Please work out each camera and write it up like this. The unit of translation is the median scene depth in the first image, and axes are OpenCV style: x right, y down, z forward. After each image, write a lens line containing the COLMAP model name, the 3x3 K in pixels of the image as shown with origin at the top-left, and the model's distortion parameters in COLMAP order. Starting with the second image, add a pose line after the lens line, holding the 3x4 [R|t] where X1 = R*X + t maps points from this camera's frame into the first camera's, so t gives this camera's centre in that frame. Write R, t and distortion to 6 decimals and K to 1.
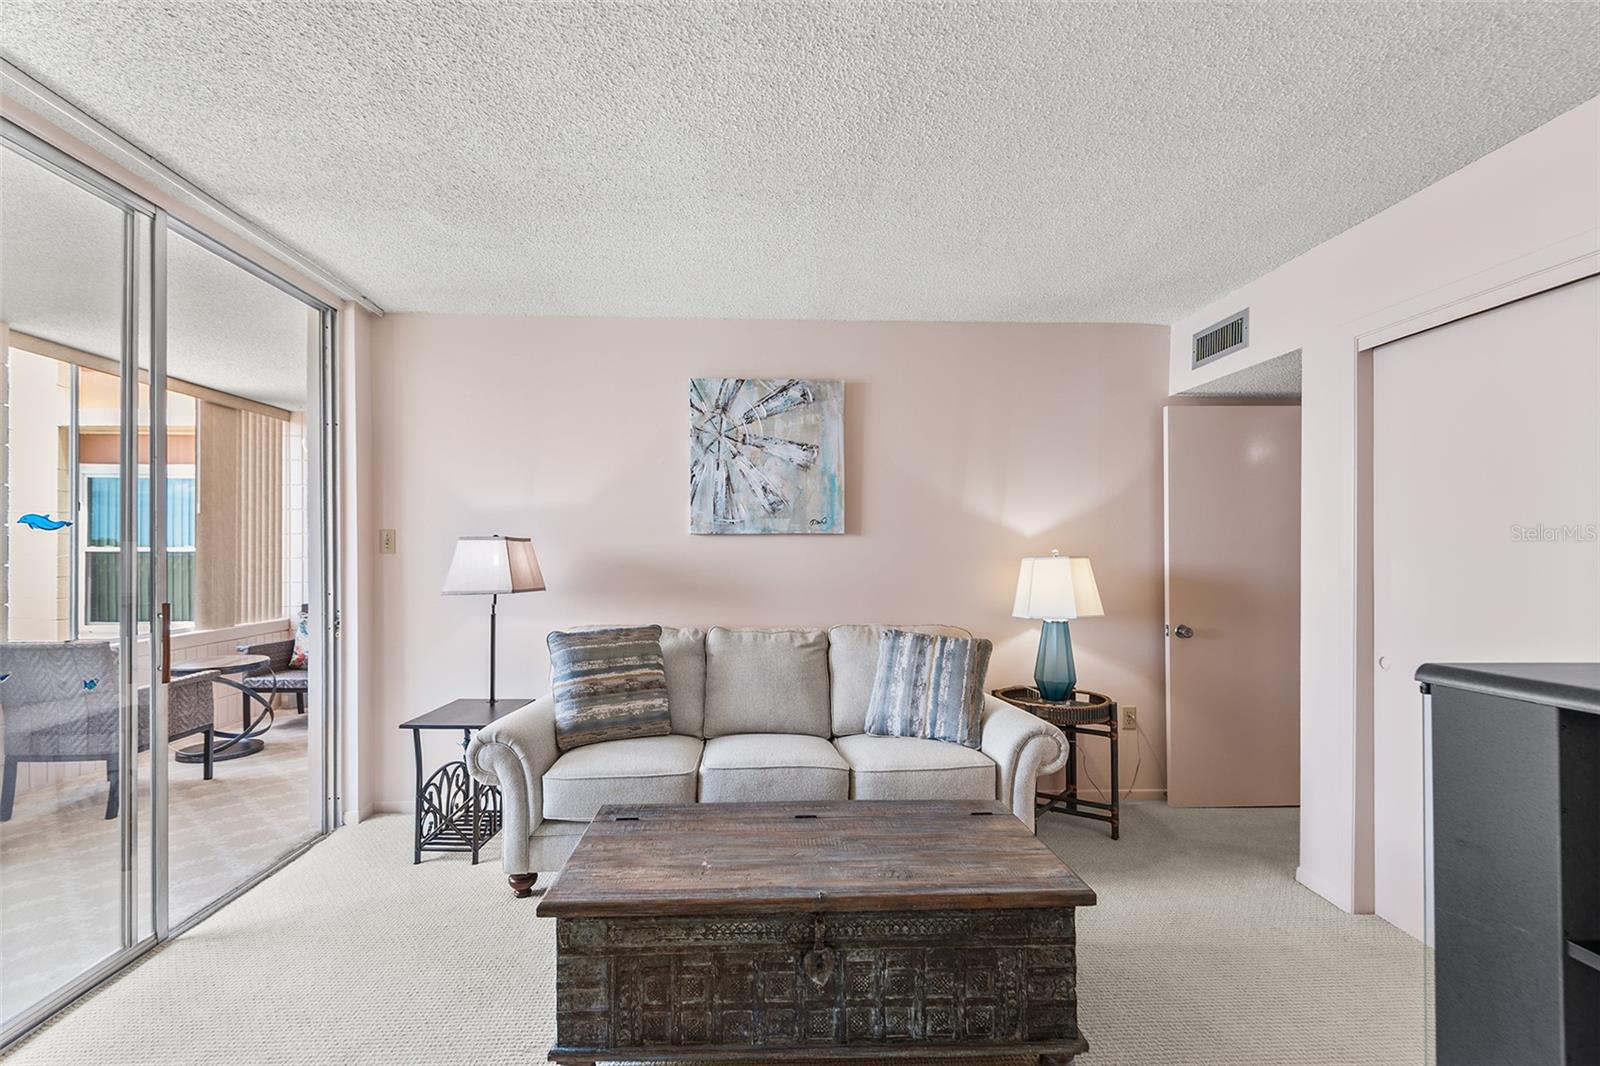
lens RADIAL K [[735.8, 0, 823.6], [0, 735.8, 538.7], [0, 0, 1]] dist [0.025328, -0.012970]
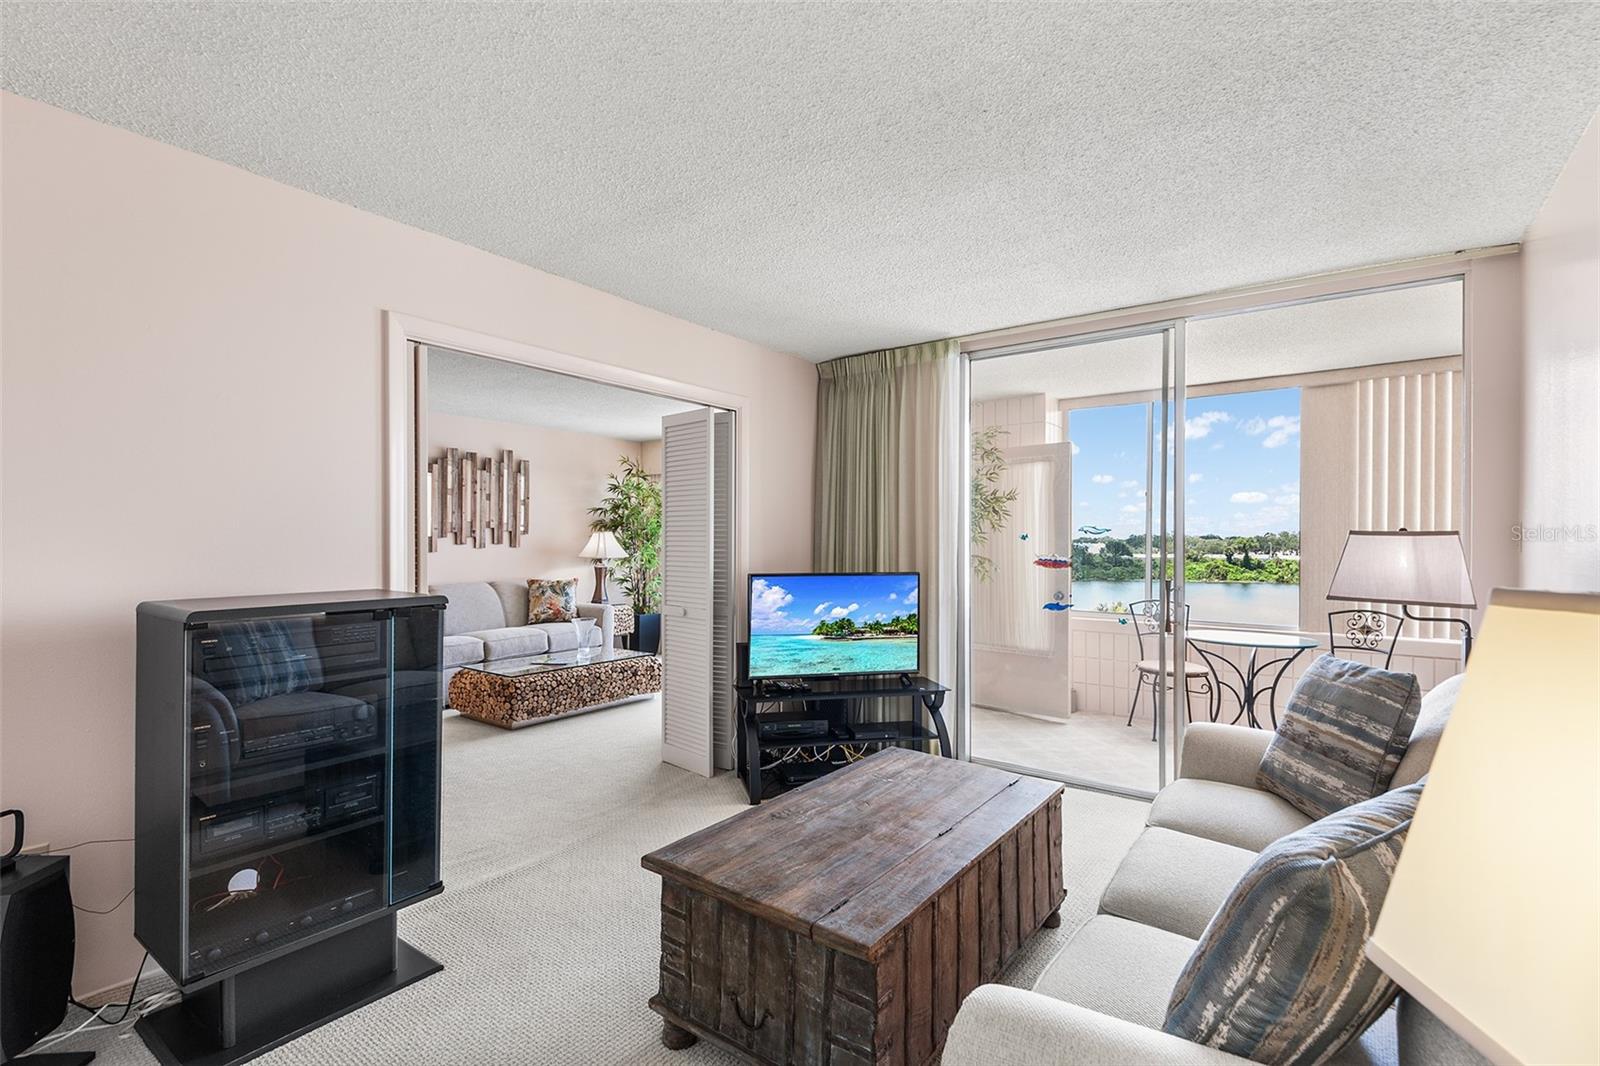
lens RADIAL K [[735.8, 0, 797.3], [0, 735.8, 543.8], [0, 0, 1]] dist [0.025328, -0.012970]
pose [[-0.667246, 0.001829, -0.744835, 0.564683], [0.005253, 0.999984, -0.002249, 0.010585], [0.744819, -0.005413, -0.667245, 1.067537]]
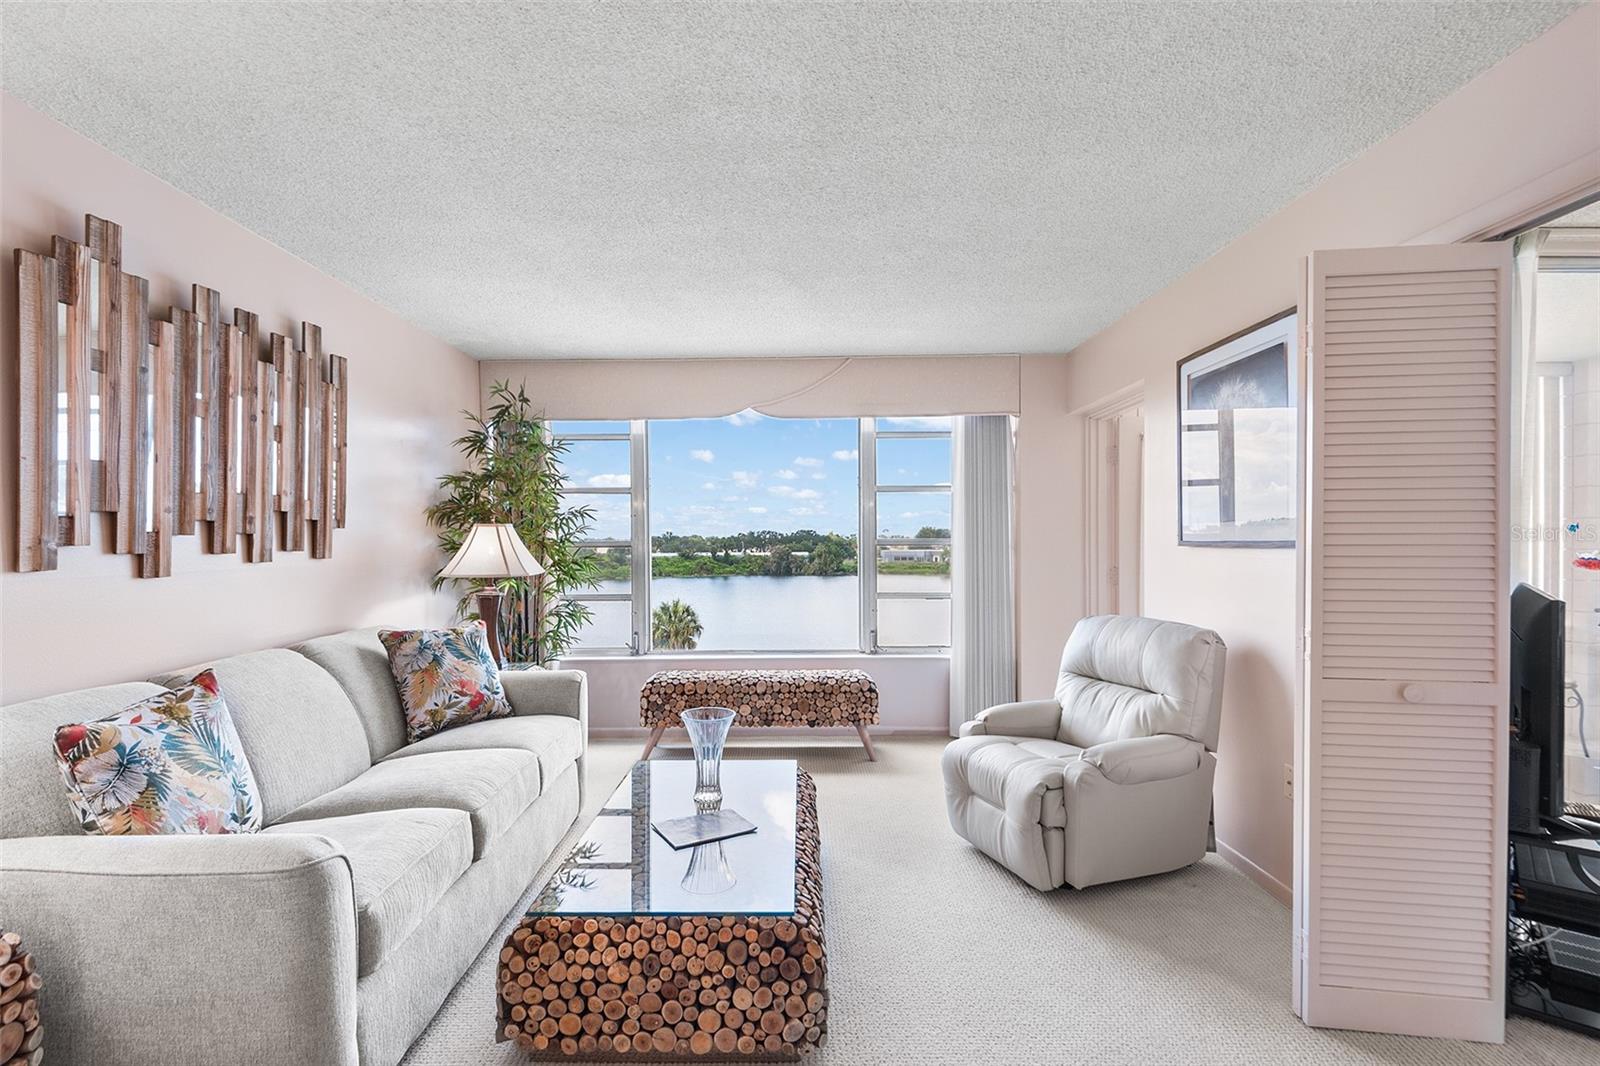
lens RADIAL K [[735.8, 0, 789.9], [0, 735.8, 555.2], [0, 0, 1]] dist [0.025328, -0.012970]
pose [[-0.089968, 0.020253, -0.995739, 0.364591], [0.015536, 0.999700, 0.018929, -0.001785], [0.995823, -0.013767, -0.090256, -0.391028]]
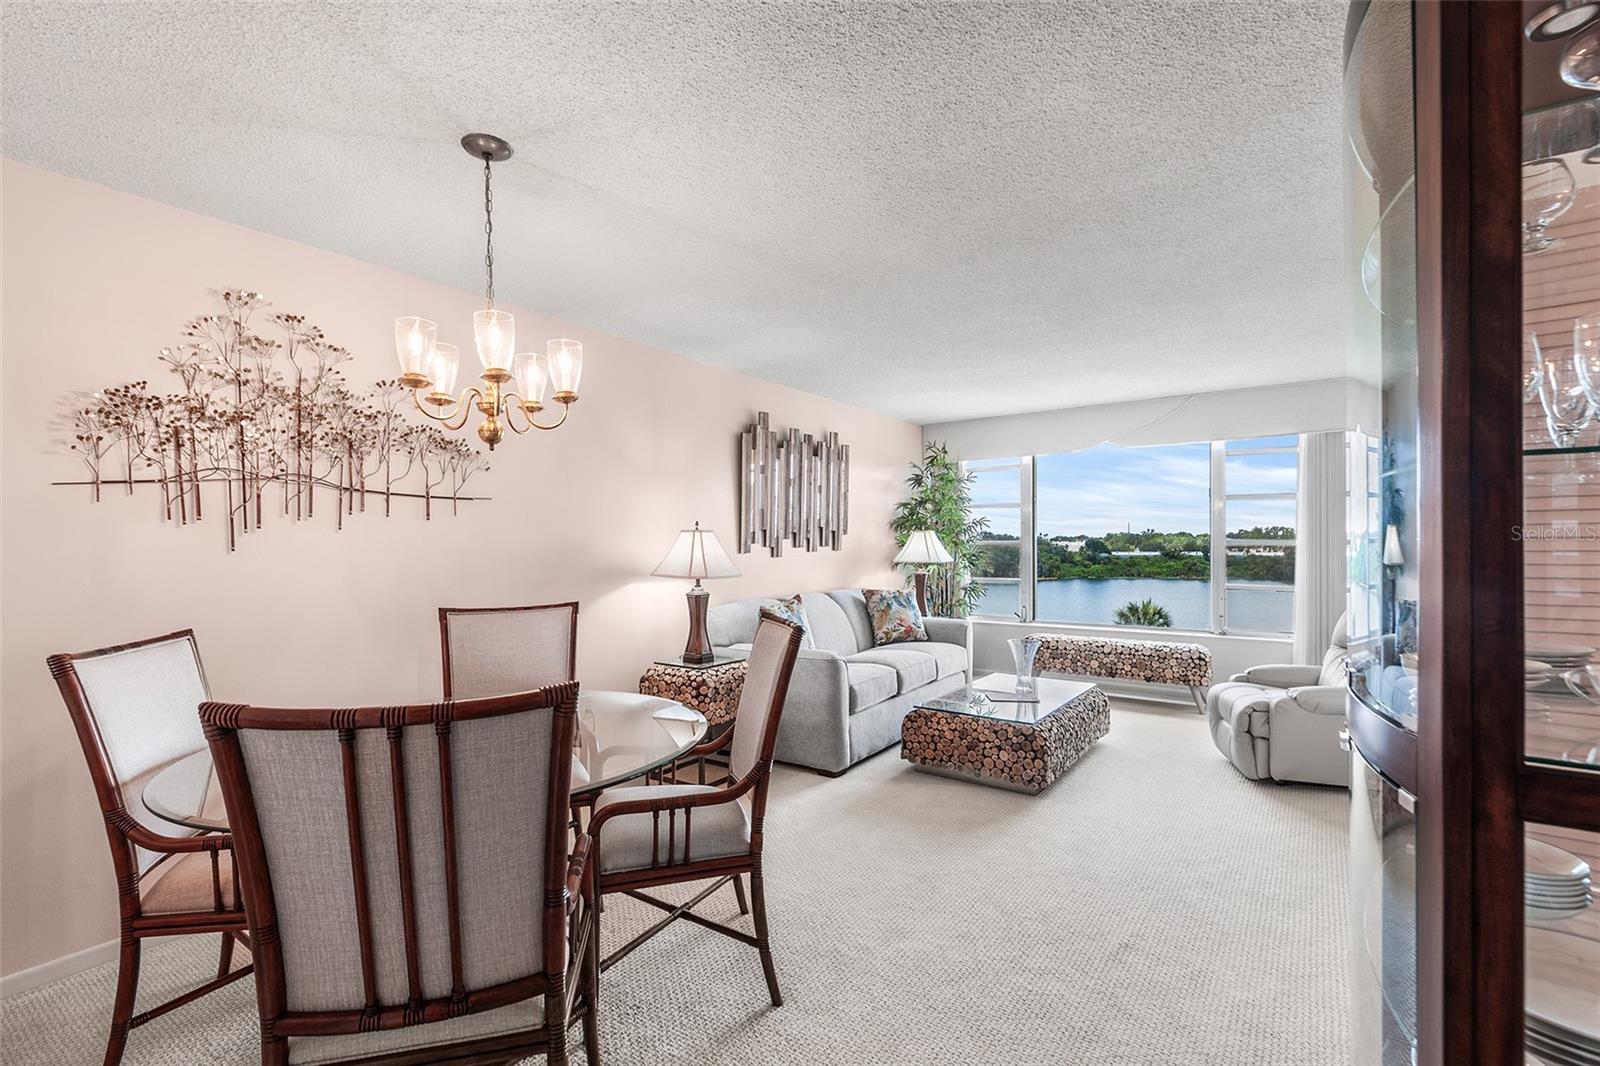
lens RADIAL K [[735.8, 0, 796.2], [0, 735.8, 540.7], [0, 0, 1]] dist [0.025328, -0.012970]
pose [[-0.644956, 0.003536, -0.764211, 0.940909], [0.013438, 0.999887, -0.006715, -0.001472], [0.764101, -0.014600, -0.644931, 0.033807]]
